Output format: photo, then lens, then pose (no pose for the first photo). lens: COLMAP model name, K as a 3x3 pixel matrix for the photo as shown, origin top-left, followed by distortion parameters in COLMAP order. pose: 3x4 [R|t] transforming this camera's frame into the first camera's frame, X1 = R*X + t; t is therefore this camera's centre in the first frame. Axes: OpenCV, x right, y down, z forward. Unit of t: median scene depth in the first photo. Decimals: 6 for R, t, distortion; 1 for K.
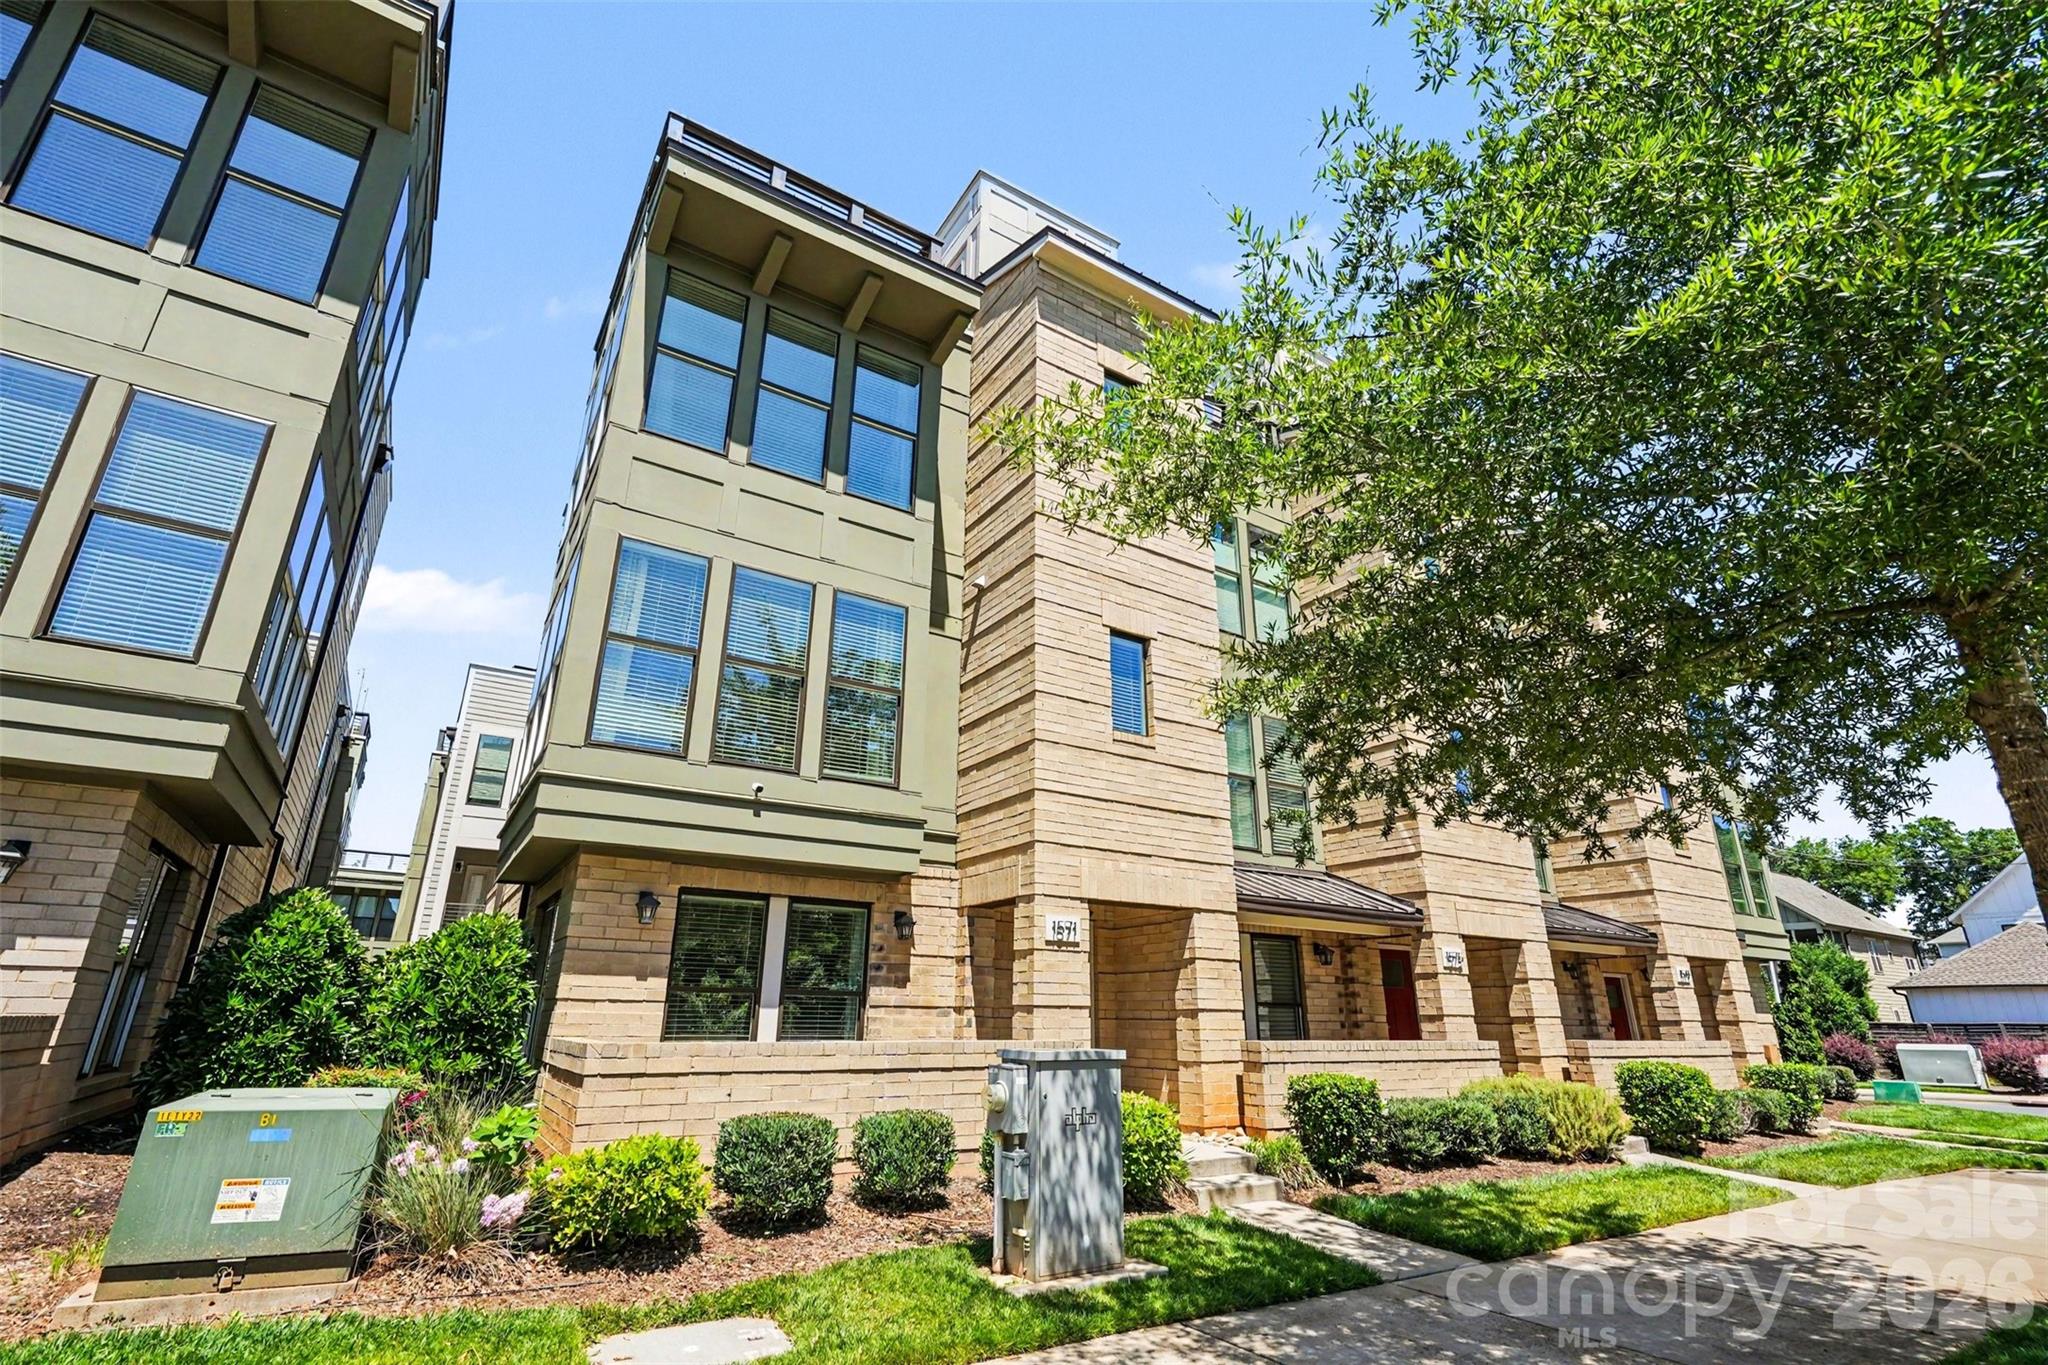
lens RADIAL K [[925.9, 0, 1024.0], [0, 925.9, 682.5], [0, 0, 1]] dist [-0.001480, 0.000265]
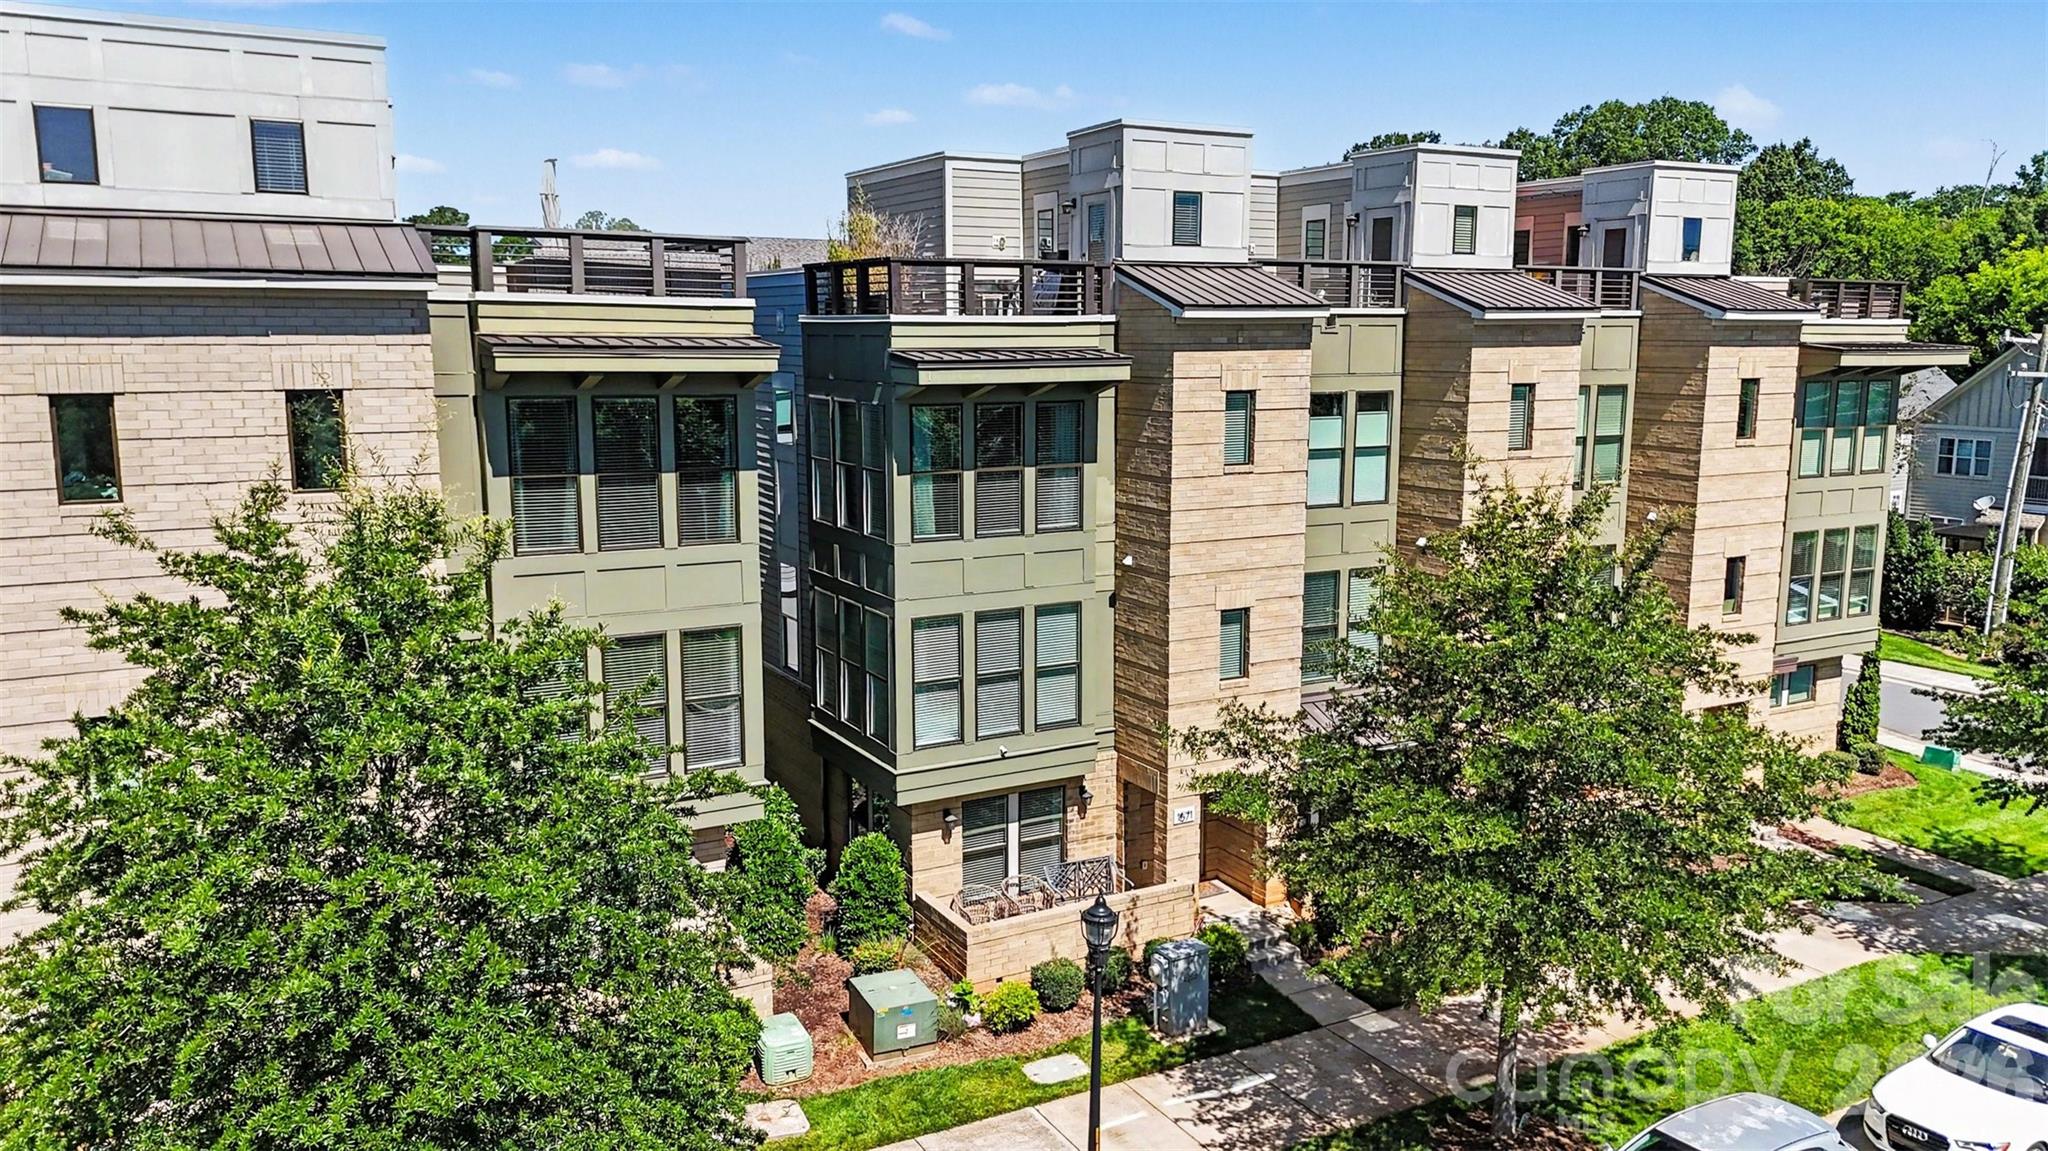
lens RADIAL K [[1524.0, 0, 1032.4], [0, 1524.0, 547.2], [0, 0, 1]] dist [0.092417, -0.104997]
pose [[0.997913, 0.000822, -0.064561, -0.051990], [0.029649, 0.882425, 0.469519, -1.446294], [0.057356, -0.470453, 0.880559, -1.204502]]
